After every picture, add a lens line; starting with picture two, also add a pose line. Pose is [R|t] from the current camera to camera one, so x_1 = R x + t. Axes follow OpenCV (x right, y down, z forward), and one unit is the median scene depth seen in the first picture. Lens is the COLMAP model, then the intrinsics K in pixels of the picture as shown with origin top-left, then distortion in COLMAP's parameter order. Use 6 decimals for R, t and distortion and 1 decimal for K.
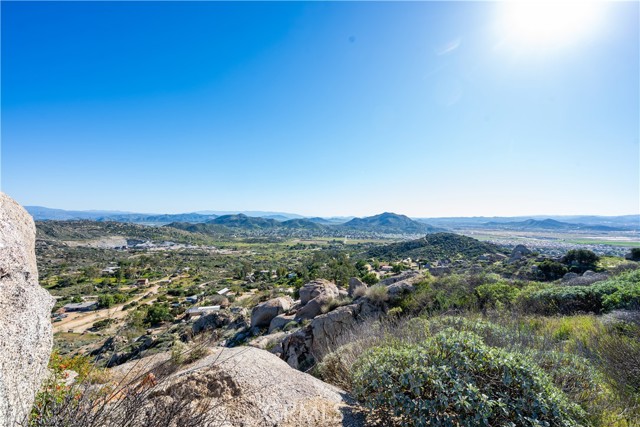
lens RADIAL K [[252.6, 0, 317.2], [0, 252.6, 212.7], [0, 0, 1]] dist [-0.000410, 0.000170]
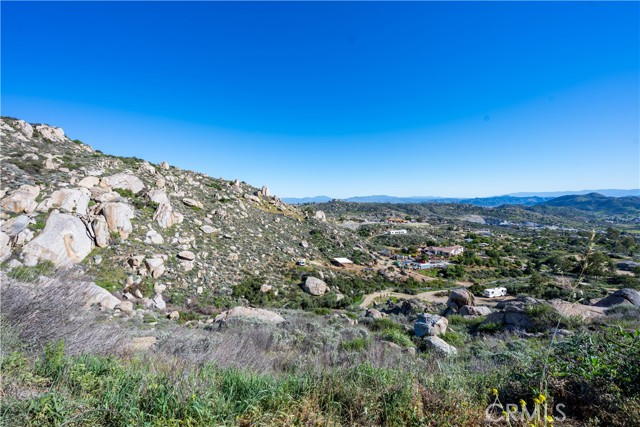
lens RADIAL K [[253.3, 0, 319.1], [0, 253.3, 212.1], [0, 0, 1]] dist [0.000003, 0.000065]
pose [[0.469814, 0.019724, -0.882545, -0.069527], [0.034271, 0.998589, 0.040562, 0.005690], [0.882100, -0.049302, 0.468476, -0.090207]]
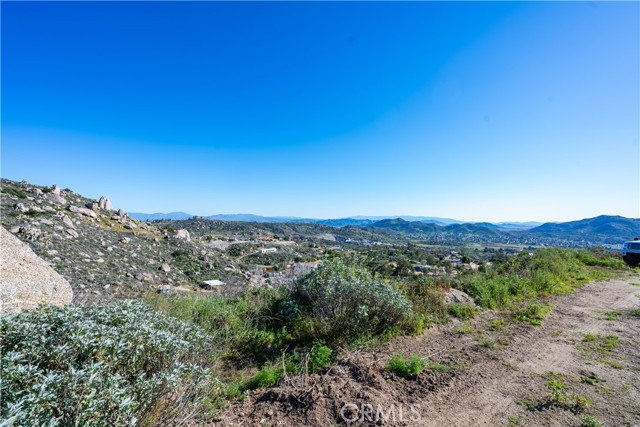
lens RADIAL K [[252.9, 0, 320.0], [0, 252.9, 213.5], [0, 0, 1]] dist [-0.000648, 0.000128]
pose [[0.847002, -0.013464, -0.531419, -0.070150], [0.004730, 0.999831, -0.017792, 0.005497], [0.531569, 0.012556, 0.846922, -0.093563]]
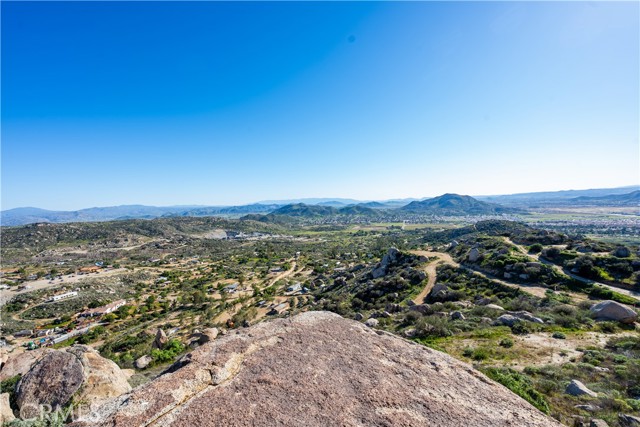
lens RADIAL K [[252.6, 0, 317.2], [0, 252.6, 212.7], [0, 0, 1]] dist [-0.000410, 0.000170]
pose [[0.975356, -0.044819, -0.216036, -0.008840], [0.057560, 0.996932, 0.053046, -0.019108], [0.212996, -0.064174, 0.974943, -0.091751]]
